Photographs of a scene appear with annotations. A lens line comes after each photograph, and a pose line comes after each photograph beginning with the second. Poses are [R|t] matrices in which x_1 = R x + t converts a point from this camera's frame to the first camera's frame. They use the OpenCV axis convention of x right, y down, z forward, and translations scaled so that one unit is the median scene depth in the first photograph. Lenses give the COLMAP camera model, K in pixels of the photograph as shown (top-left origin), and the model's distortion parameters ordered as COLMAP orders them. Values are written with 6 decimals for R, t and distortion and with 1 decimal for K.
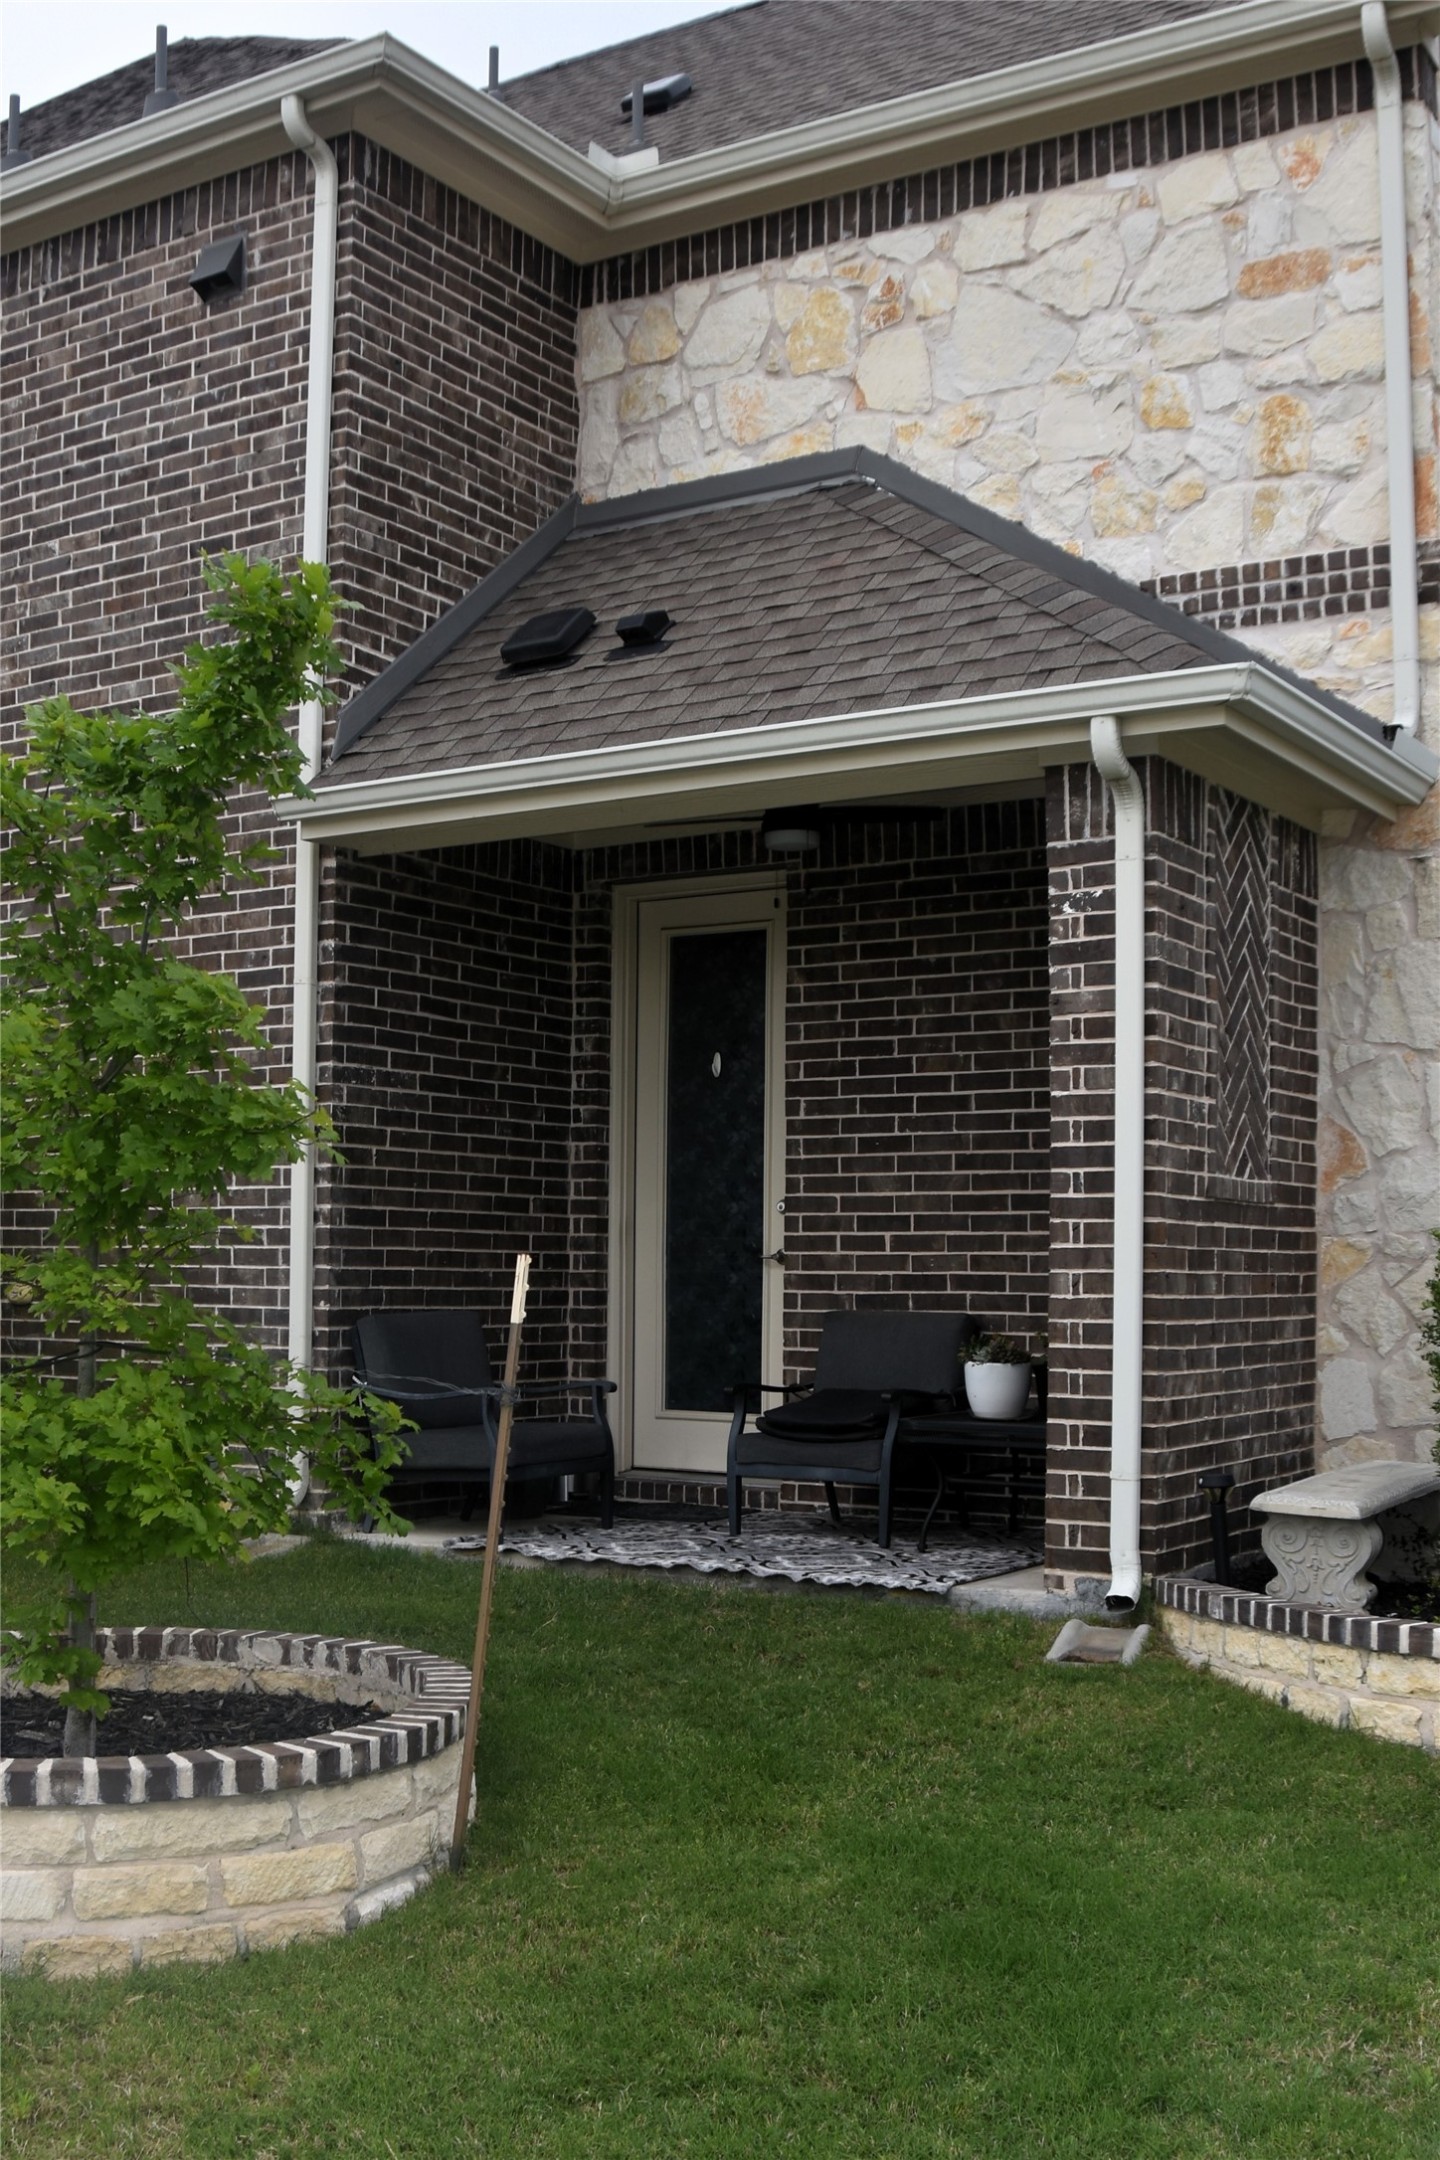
lens RADIAL K [[2375.2, 0, 629.3], [0, 2375.2, 1168.2], [0, 0, 1]] dist [-0.157645, 0.114077]
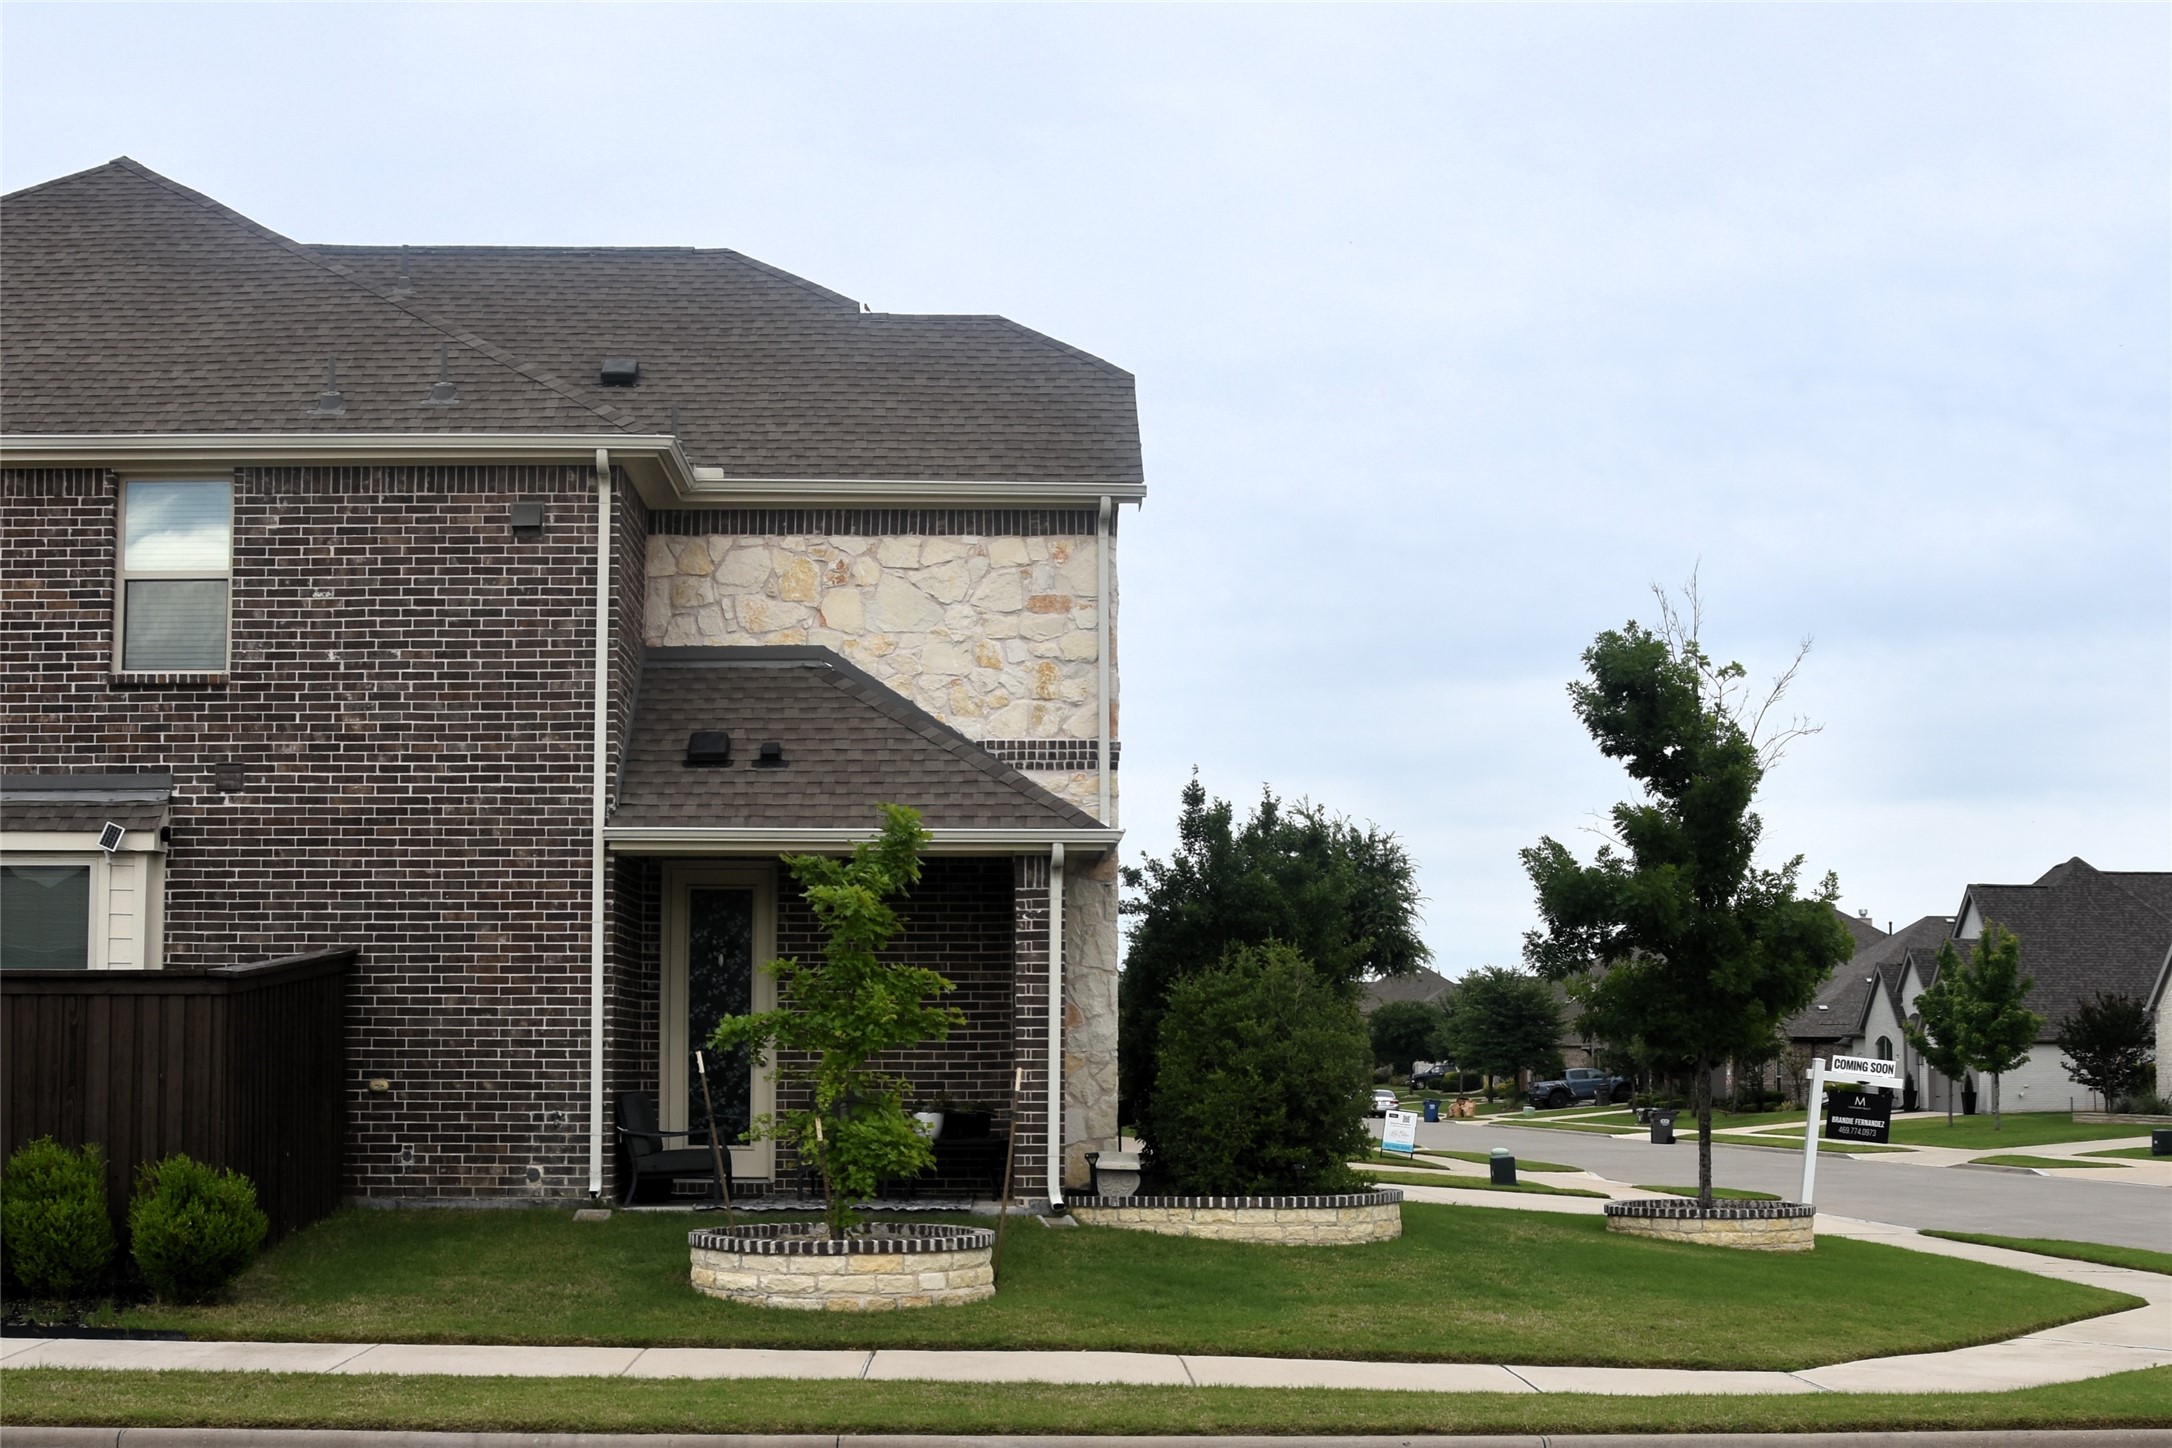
lens RADIAL K [[2388.4, 0, 1086.7], [0, 2388.4, 873.4], [0, 0, 1]] dist [-0.157645, 0.114077]
pose [[0.818926, 0.037431, 0.572677, -0.895442], [-0.017172, 0.999022, -0.040741, -0.044932], [-0.573642, 0.023529, 0.818768, -0.784415]]
